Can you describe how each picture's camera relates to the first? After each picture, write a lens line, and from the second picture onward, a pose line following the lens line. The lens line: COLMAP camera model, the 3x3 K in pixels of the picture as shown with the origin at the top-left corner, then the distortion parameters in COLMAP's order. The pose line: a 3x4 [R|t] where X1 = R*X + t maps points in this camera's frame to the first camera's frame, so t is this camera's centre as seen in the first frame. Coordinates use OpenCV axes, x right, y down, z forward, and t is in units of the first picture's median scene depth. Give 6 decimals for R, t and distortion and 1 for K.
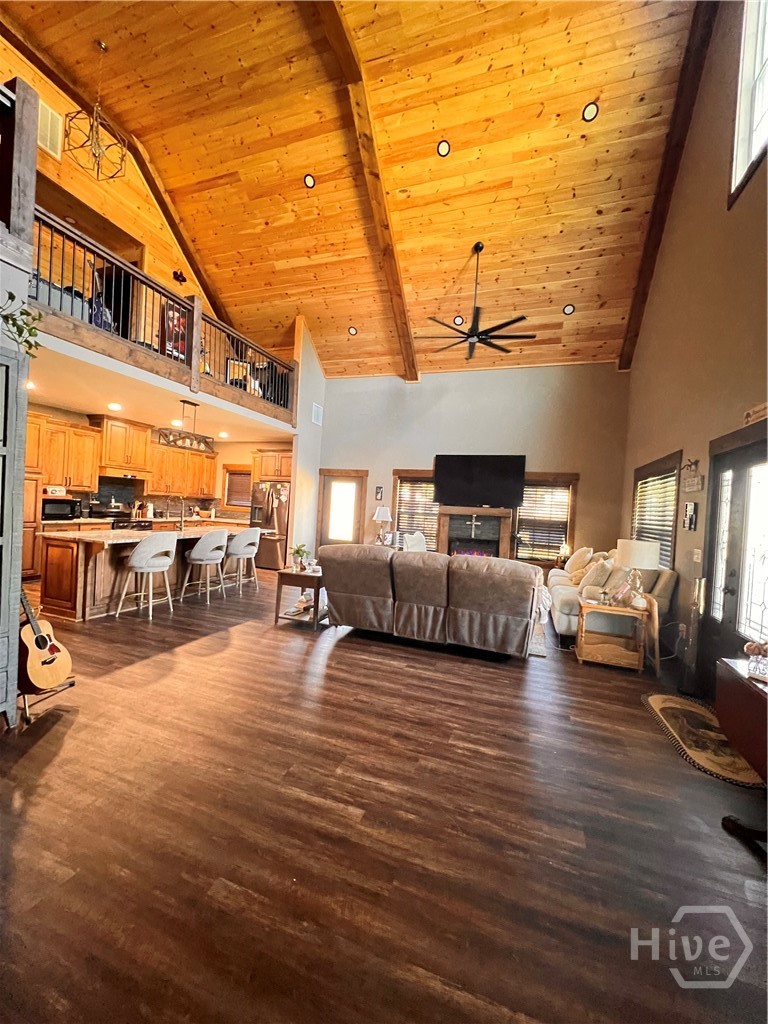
lens RADIAL K [[409.3, 0, 383.5], [0, 409.3, 510.2], [0, 0, 1]] dist [-0.003053, 0.000595]
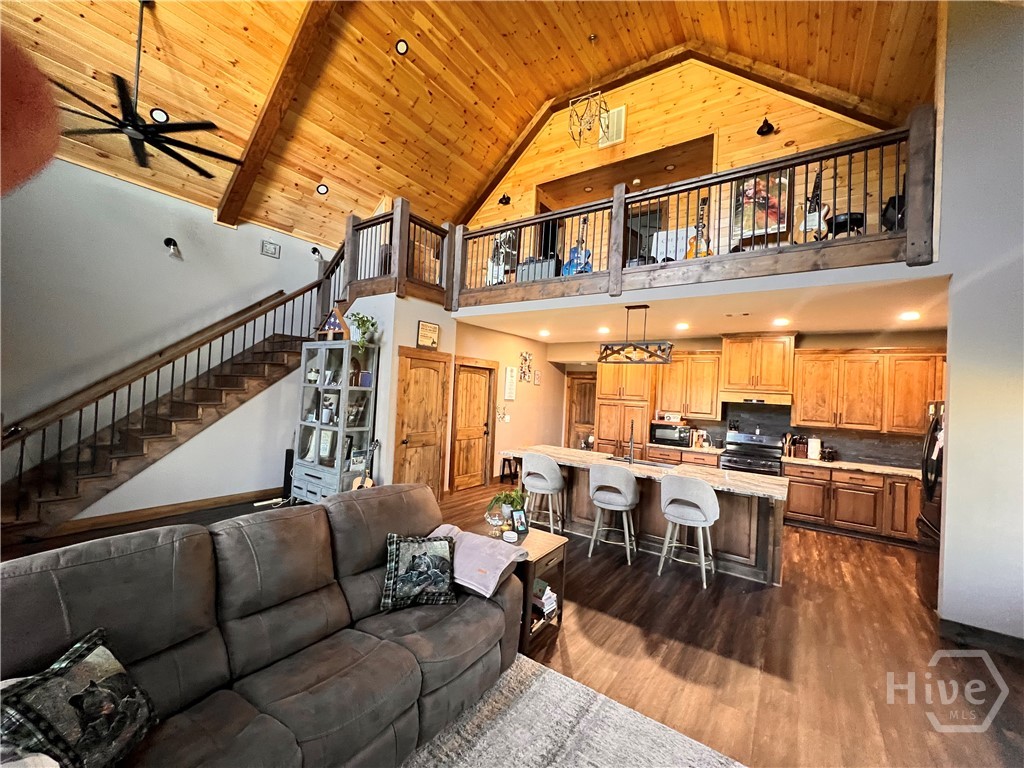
lens RADIAL K [[409.3, 0, 510.4], [0, 409.3, 384.5], [0, 0, 1]] dist [-0.003053, 0.000595]
pose [[-0.264521, -0.084355, -0.960684, 0.334022], [-0.074564, 0.994974, -0.066835, -0.030330], [0.961493, 0.053953, -0.269481, 0.892941]]
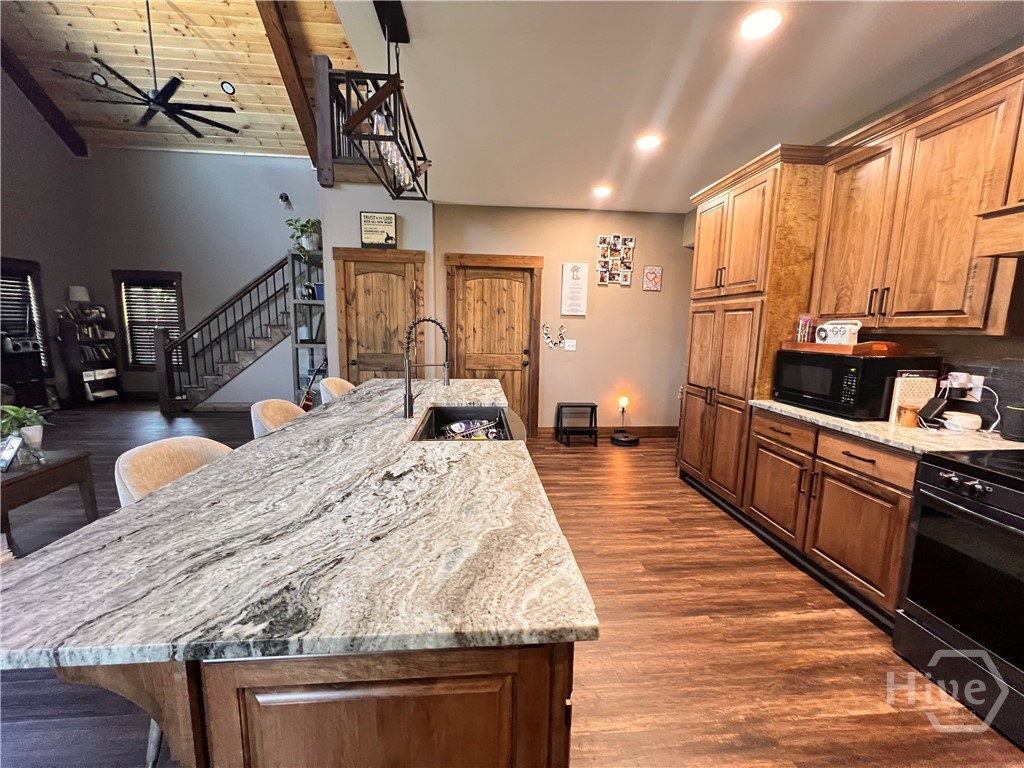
lens RADIAL K [[409.3, 0, 510.1], [0, 409.3, 384.3], [0, 0, 1]] dist [-0.003053, 0.000595]
pose [[-0.907079, -0.012381, -0.420778, -0.385504], [-0.072365, 0.989274, 0.126890, -0.026765], [0.414694, 0.145549, -0.898245, 1.236162]]
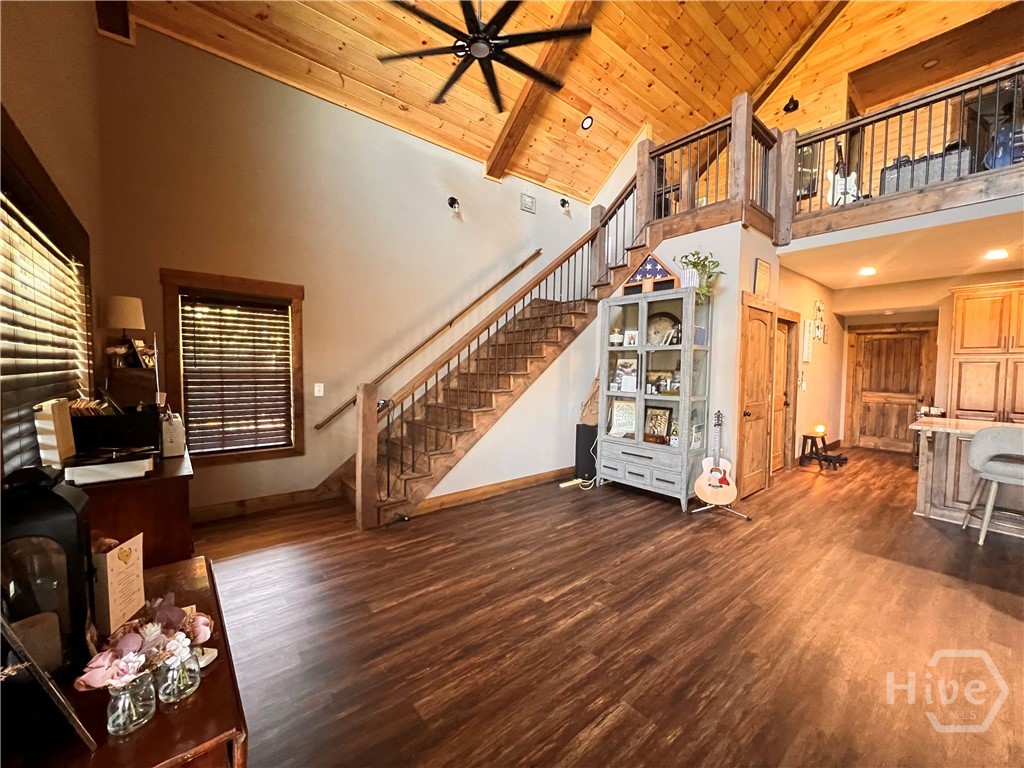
lens RADIAL K [[409.3, 0, 510.3], [0, 409.3, 384.8], [0, 0, 1]] dist [-0.003053, 0.000595]
pose [[-0.507867, -0.021814, -0.861159, 0.342791], [-0.046590, 0.998912, 0.002172, 0.016987], [0.860174, 0.041225, -0.508331, 0.463077]]
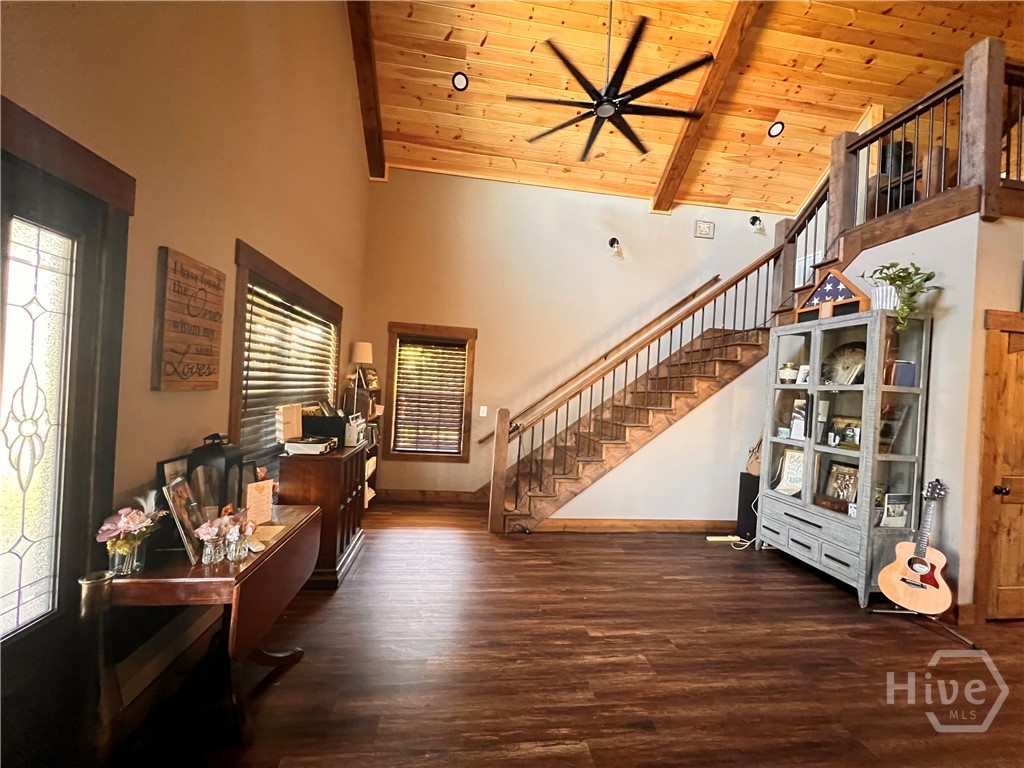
lens RADIAL K [[409.3, 0, 510.0], [0, 409.3, 384.9], [0, 0, 1]] dist [-0.003053, 0.000595]
pose [[-0.884852, -0.108068, -0.453164, 0.256934], [-0.109235, 0.993734, -0.023688, 0.001804], [0.452885, 0.028541, -0.891112, 0.609859]]
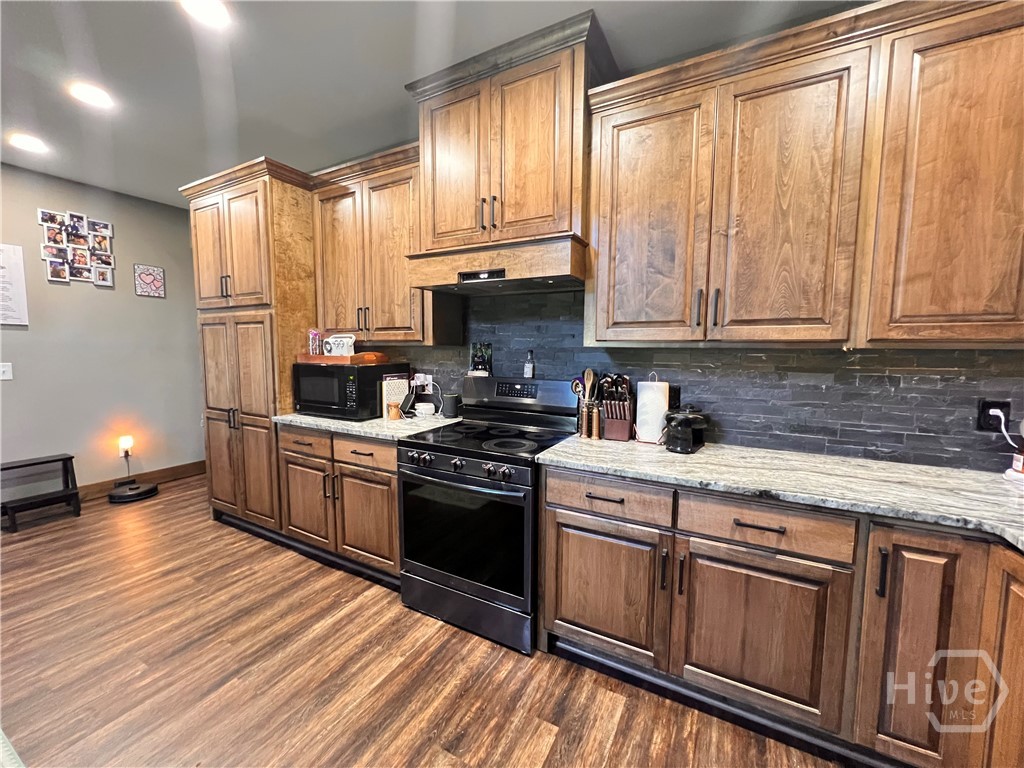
lens RADIAL K [[409.3, 0, 510.6], [0, 409.3, 385.0], [0, 0, 1]] dist [-0.003053, 0.000595]
pose [[-0.155171, 0.032818, -0.987342, -0.428493], [-0.024806, 0.999003, 0.037104, -0.027319], [0.987576, 0.030249, -0.154203, 1.255306]]
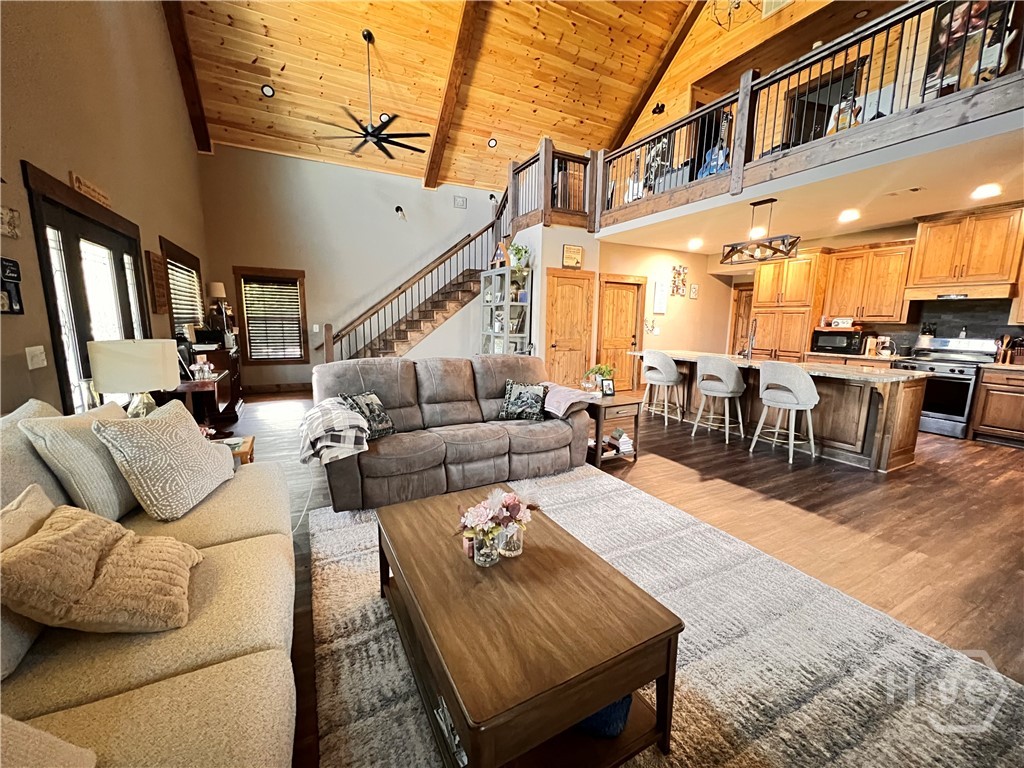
lens RADIAL K [[409.3, 0, 509.9], [0, 409.3, 384.5], [0, 0, 1]] dist [-0.003053, 0.000595]
pose [[-0.676552, 0.051665, -0.734580, 0.435360], [-0.058155, 0.990672, 0.123237, 0.023328], [0.734095, 0.126096, -0.667237, 1.103663]]
